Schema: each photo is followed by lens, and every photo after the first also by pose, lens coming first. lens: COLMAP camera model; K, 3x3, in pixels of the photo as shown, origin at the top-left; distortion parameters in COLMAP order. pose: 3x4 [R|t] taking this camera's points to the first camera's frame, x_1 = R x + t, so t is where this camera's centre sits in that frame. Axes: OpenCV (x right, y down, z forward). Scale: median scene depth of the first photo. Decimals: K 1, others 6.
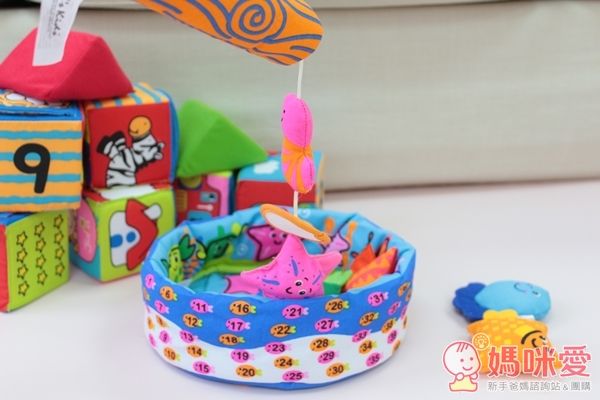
lens RADIAL K [[865.3, 0, 301.5], [0, 865.3, 198.7], [0, 0, 1]] dist [-0.038806, 0.000000]
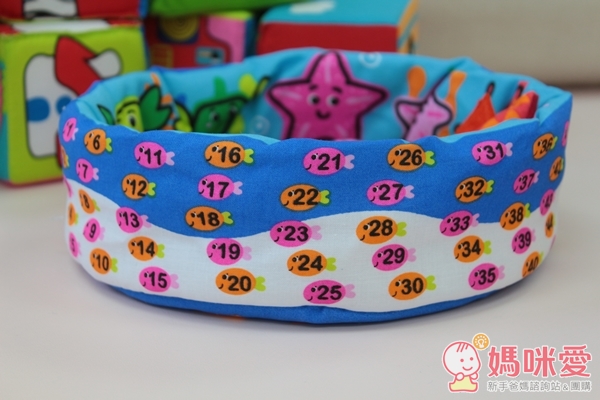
lens RADIAL K [[1309.5, 0, 299.9], [0, 1309.5, 199.6], [0, 0, 1]] dist [0.071377, 0.000000]
pose [[0.994733, 0.011923, -0.101808, 0.044630], [-0.018923, 0.997501, -0.068073, 0.164872], [0.100742, 0.069641, 0.992472, 0.172066]]
